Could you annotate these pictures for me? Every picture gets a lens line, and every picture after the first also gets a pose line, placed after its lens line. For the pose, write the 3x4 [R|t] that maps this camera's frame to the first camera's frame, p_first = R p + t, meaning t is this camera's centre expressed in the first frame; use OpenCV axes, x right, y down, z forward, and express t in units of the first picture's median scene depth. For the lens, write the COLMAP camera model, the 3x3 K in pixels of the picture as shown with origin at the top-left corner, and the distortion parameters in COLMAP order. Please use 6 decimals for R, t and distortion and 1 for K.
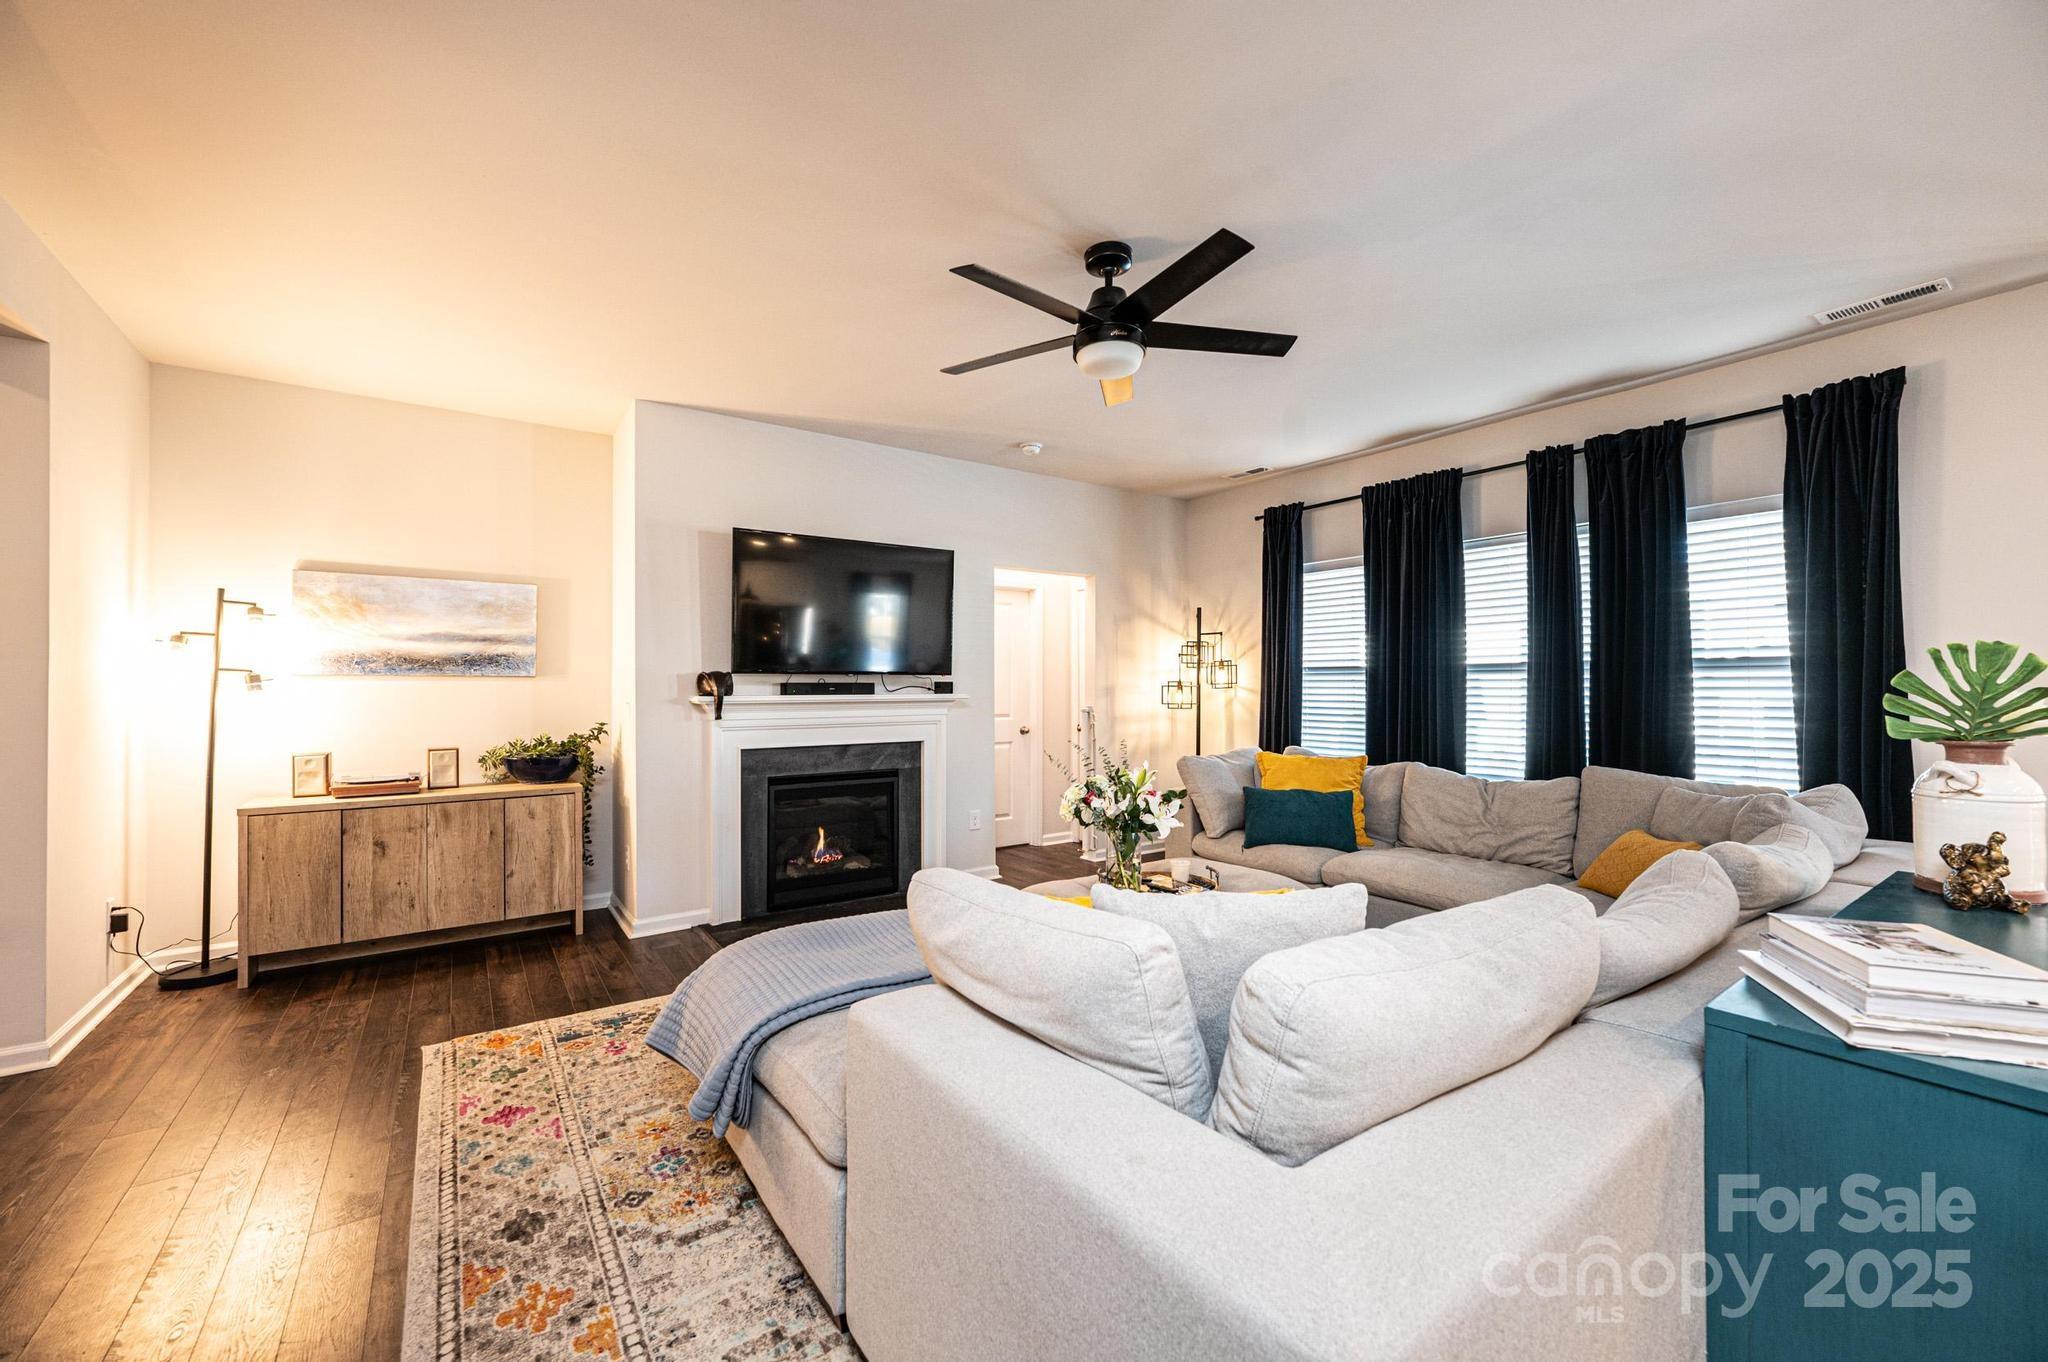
lens RADIAL K [[815.8, 0, 1024.0], [0, 815.8, 681.0], [0, 0, 1]] dist [-0.001031, 0.000212]
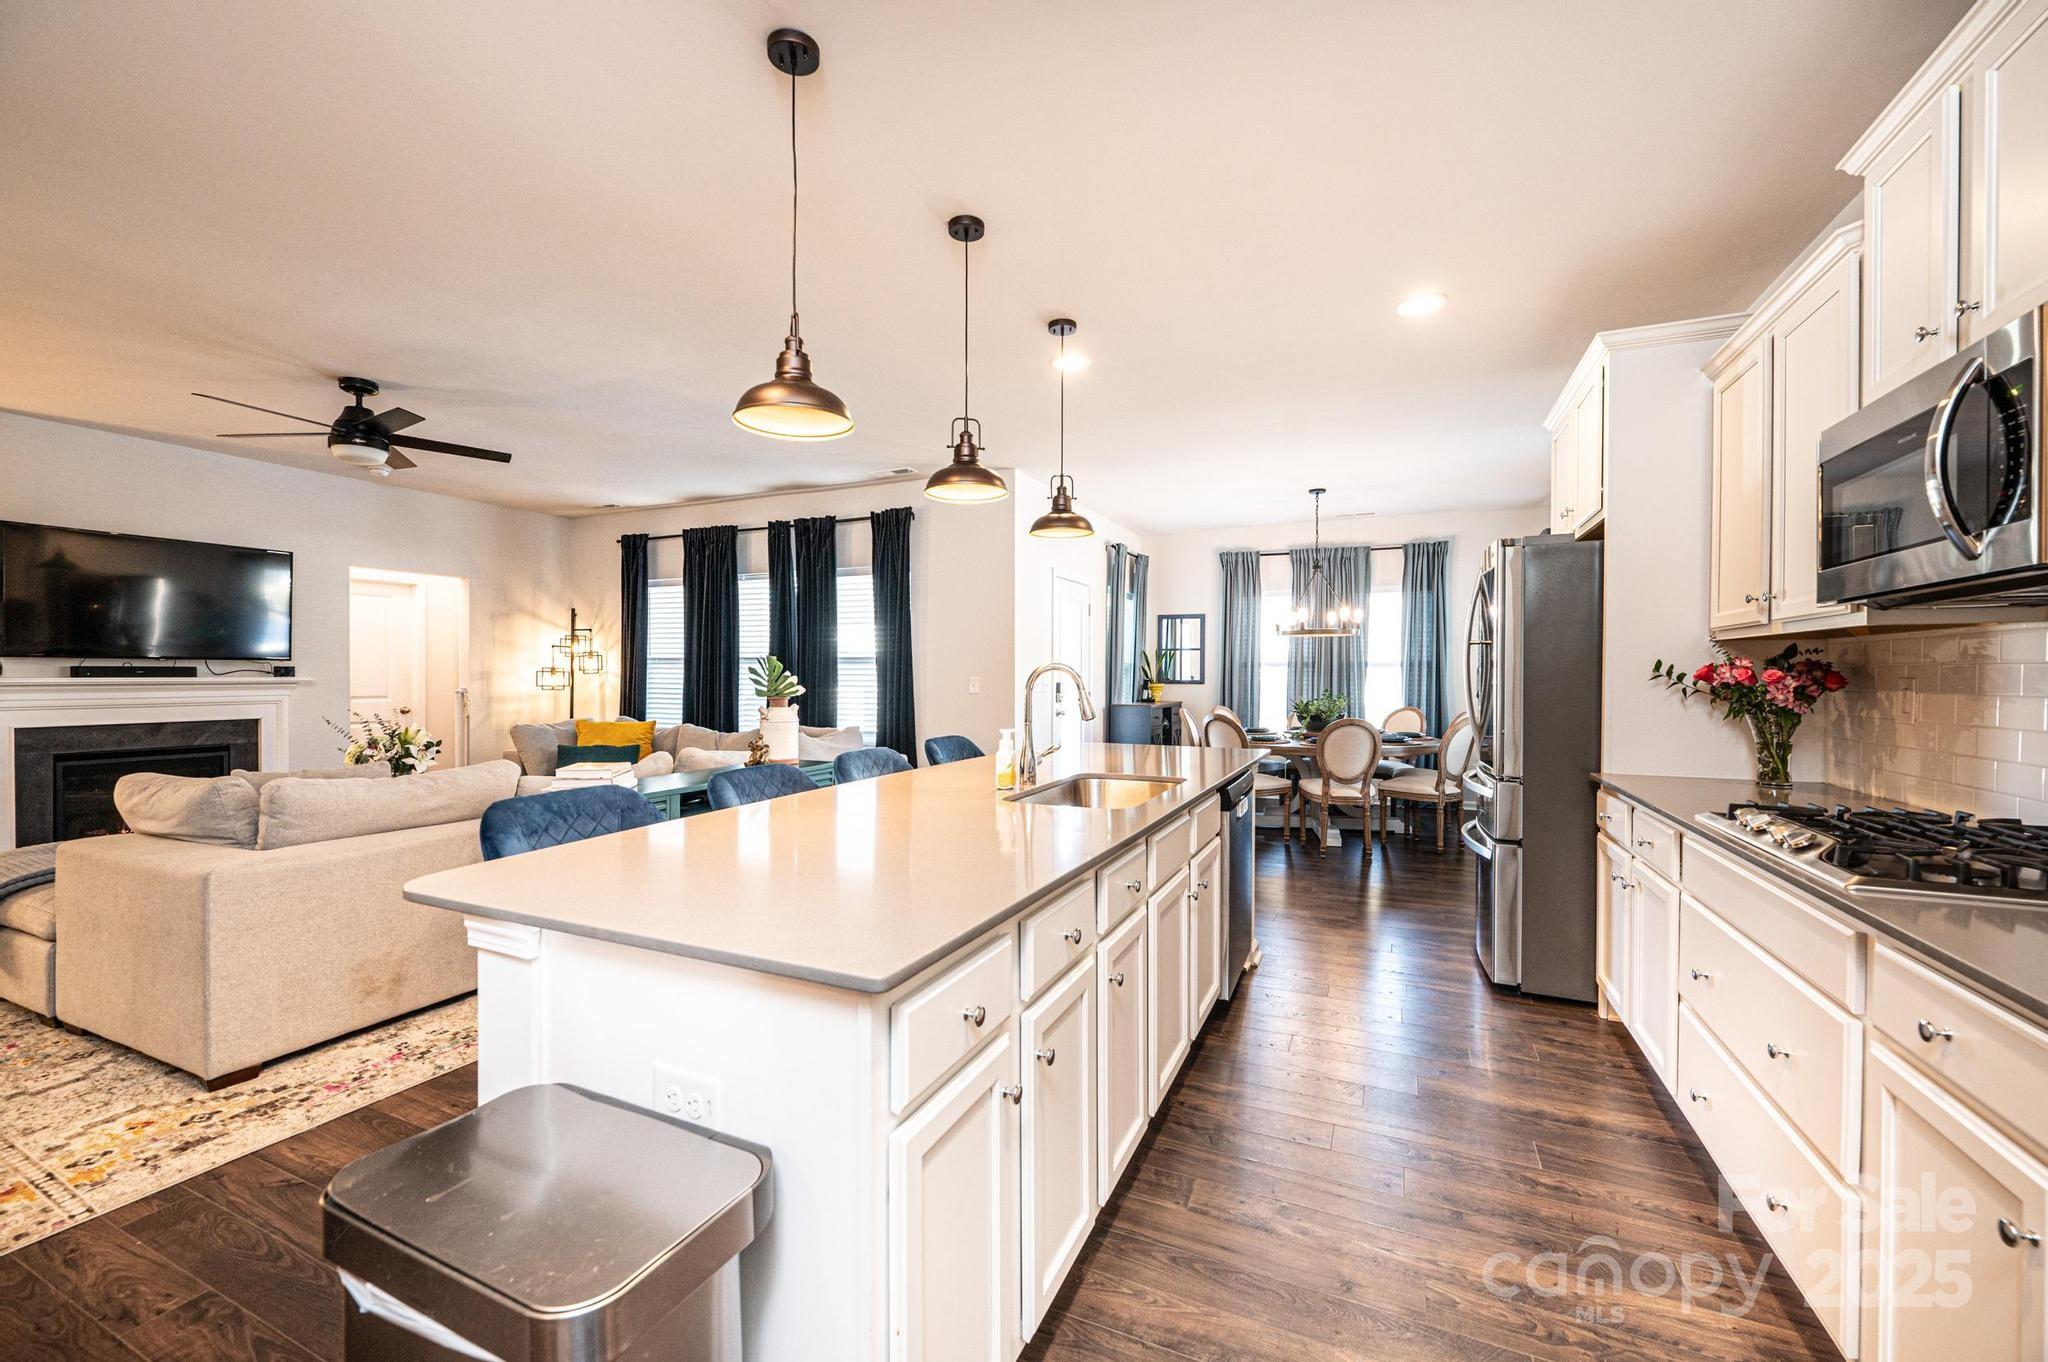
lens RADIAL K [[814.5, 0, 1024.0], [0, 814.5, 681.0], [0, 0, 1]] dist [-0.002605, 0.000735]
pose [[0.864229, 0.000446, 0.503099, 0.224700], [-0.009303, 0.999843, 0.015093, -0.005434], [-0.503013, -0.017724, 0.864097, -0.503310]]
